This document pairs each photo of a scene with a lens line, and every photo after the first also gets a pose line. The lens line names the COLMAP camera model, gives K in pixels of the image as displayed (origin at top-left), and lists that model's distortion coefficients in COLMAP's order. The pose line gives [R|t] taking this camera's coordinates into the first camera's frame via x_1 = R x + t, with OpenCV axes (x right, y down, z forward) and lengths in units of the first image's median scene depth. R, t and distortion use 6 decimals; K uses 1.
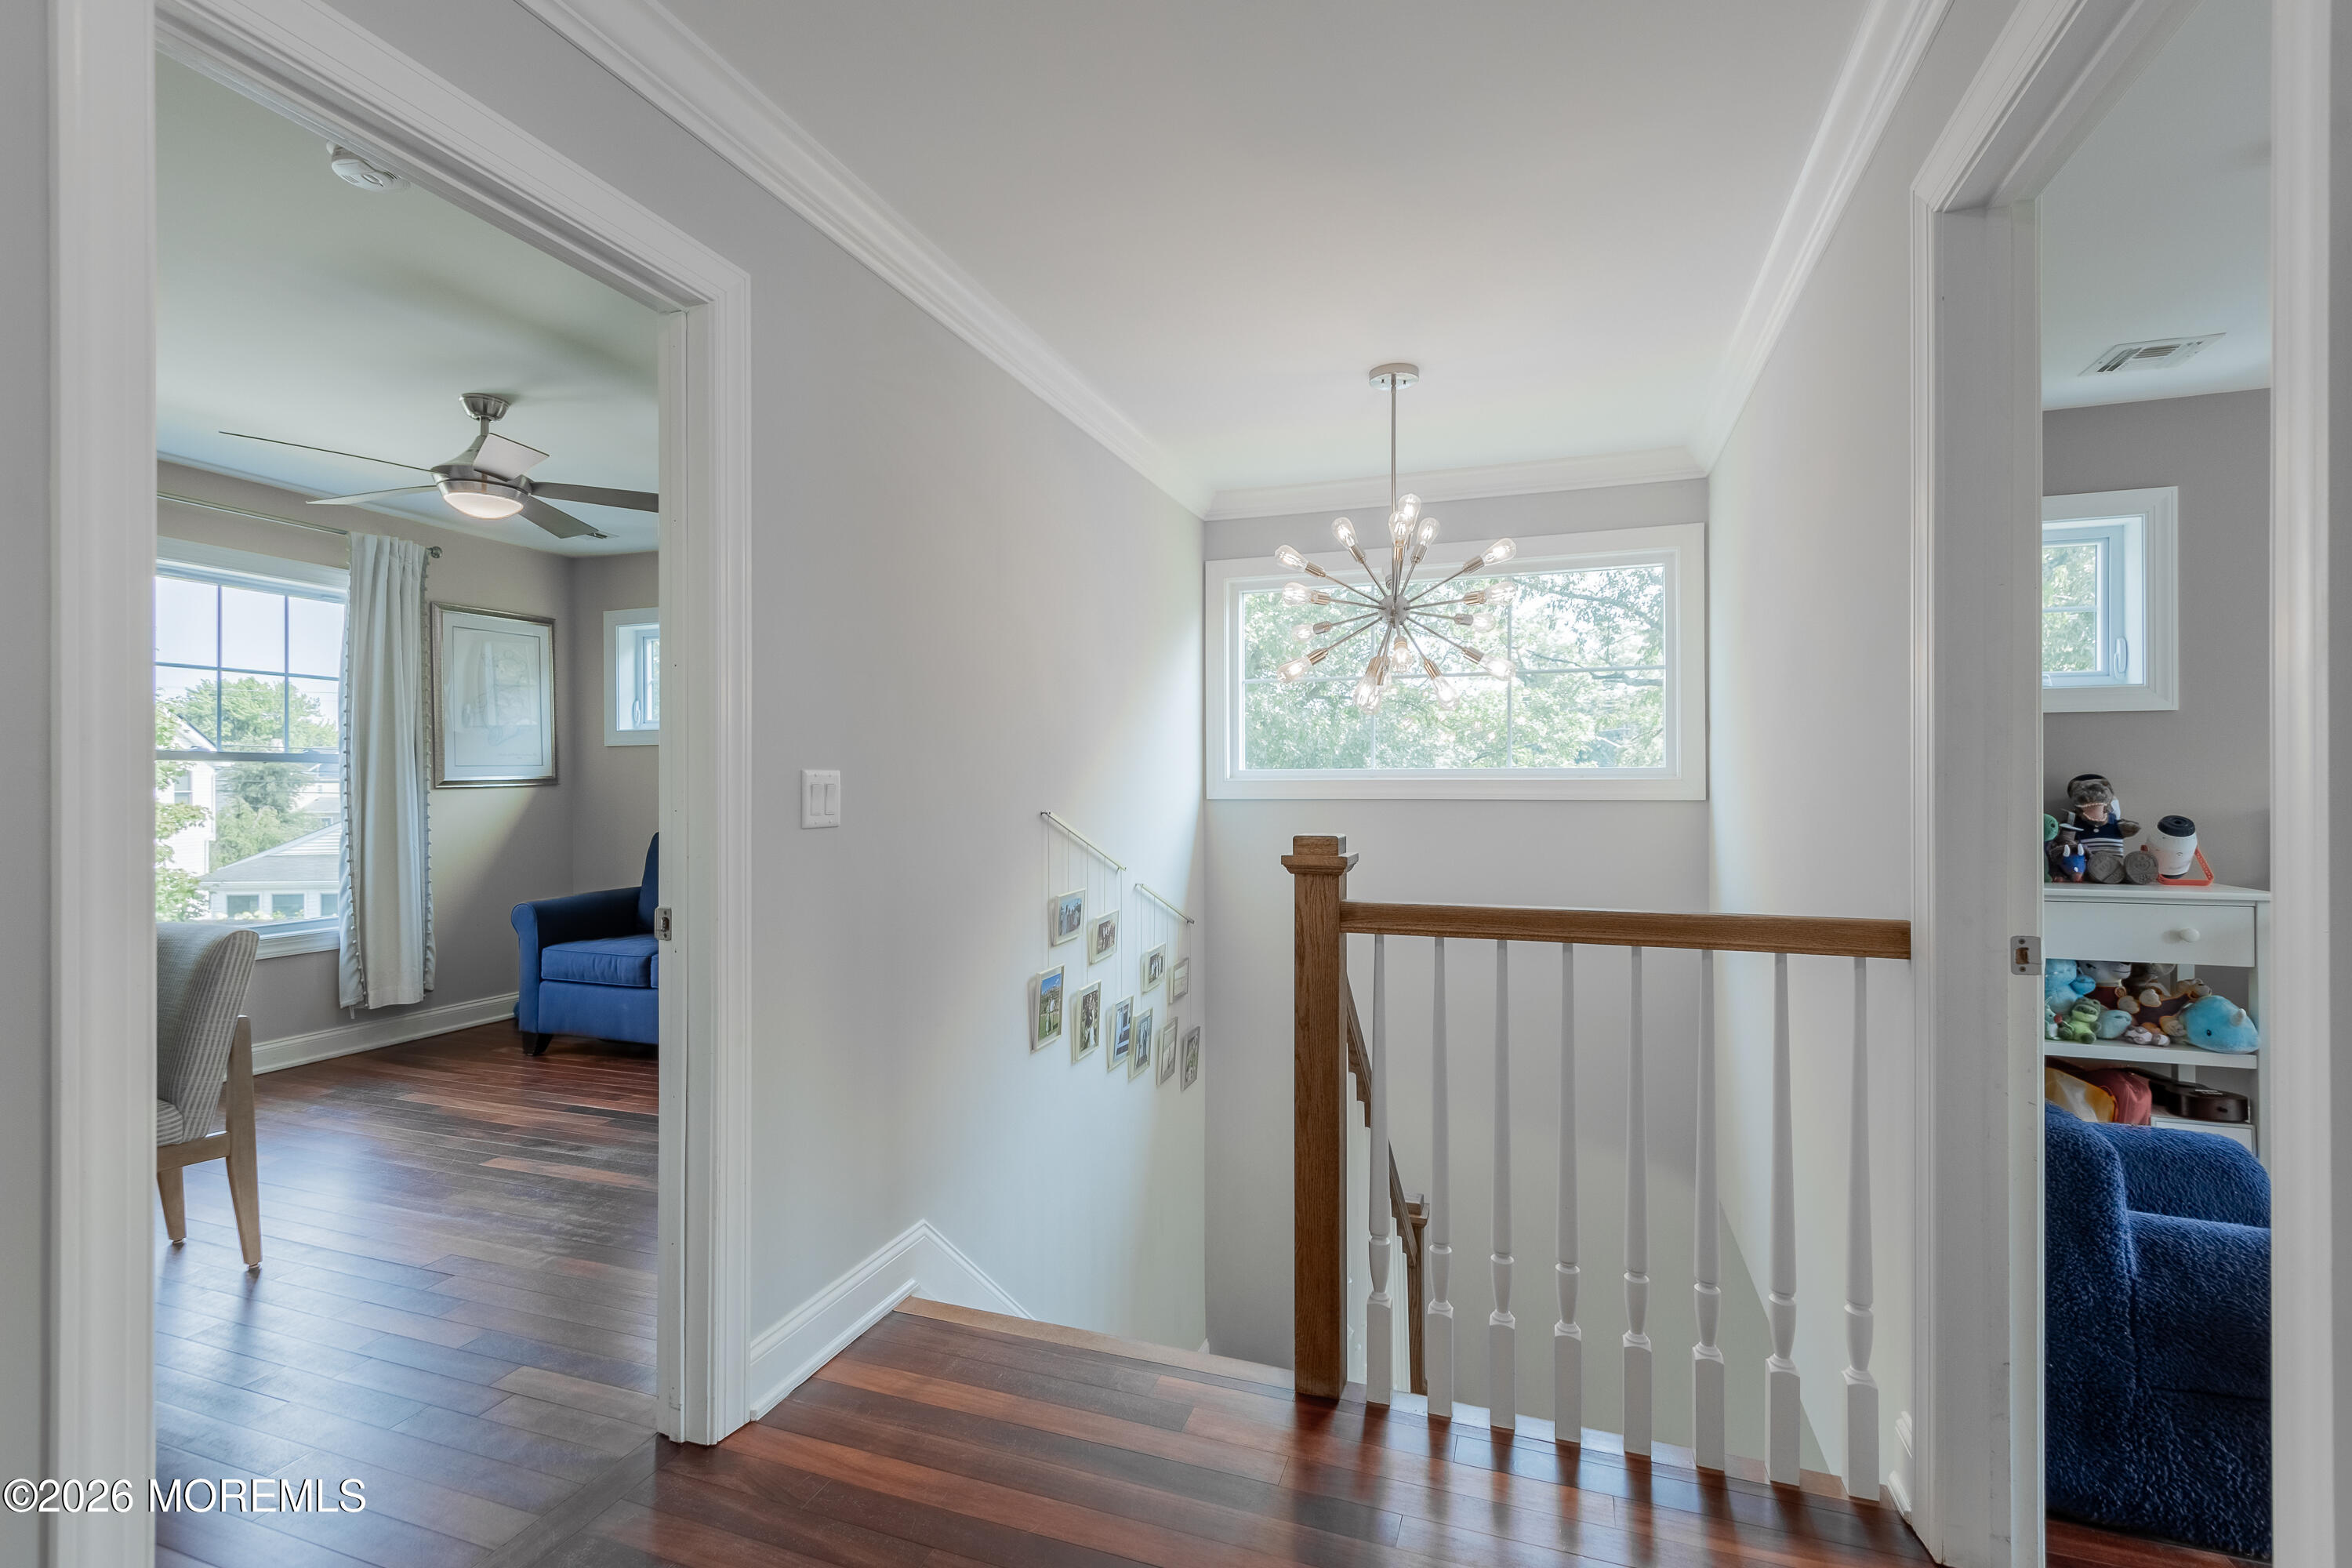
lens RADIAL K [[1068.0, 0, 1170.0], [0, 1068.0, 780.9], [0, 0, 1]] dist [0.008454, -0.003820]
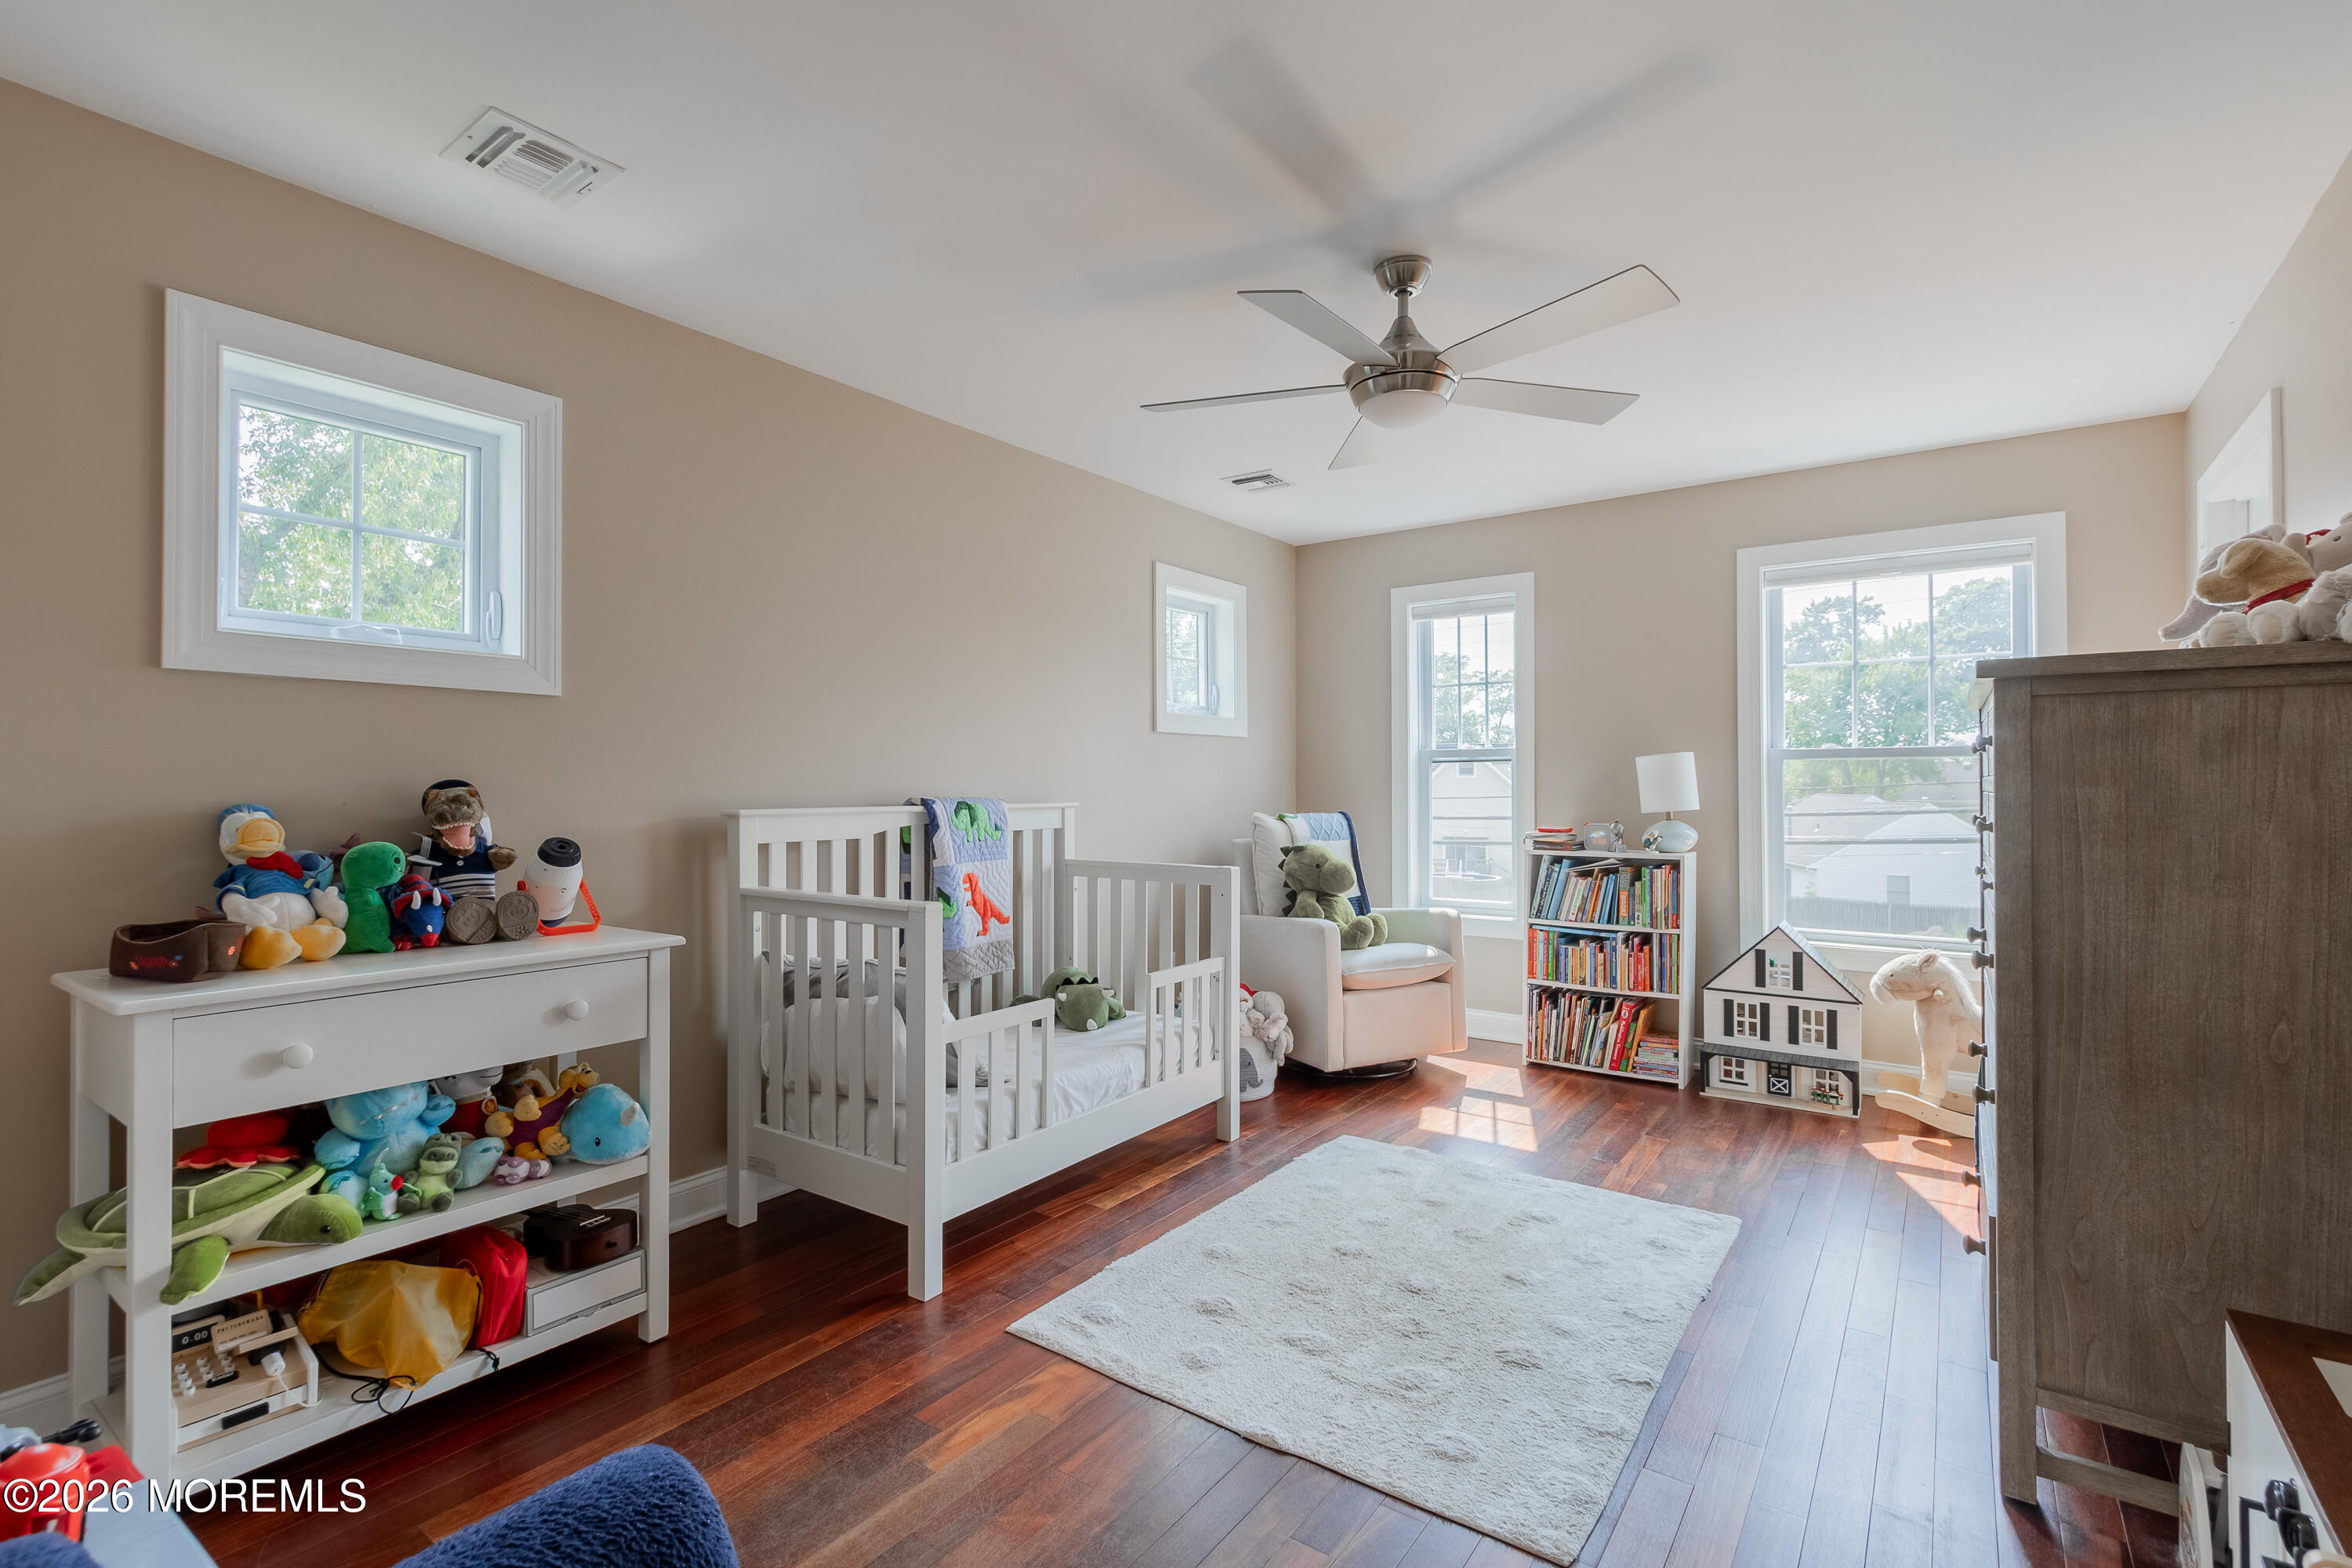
lens RADIAL K [[1068.0, 0, 1156.5], [0, 1068.0, 780.3], [0, 0, 1]] dist [0.008454, -0.003820]
pose [[0.287064, 0.009336, 0.957866, 0.302747], [-0.002902, 0.999956, -0.008877, -0.001160], [-0.957907, -0.000231, 0.287079, 0.340920]]
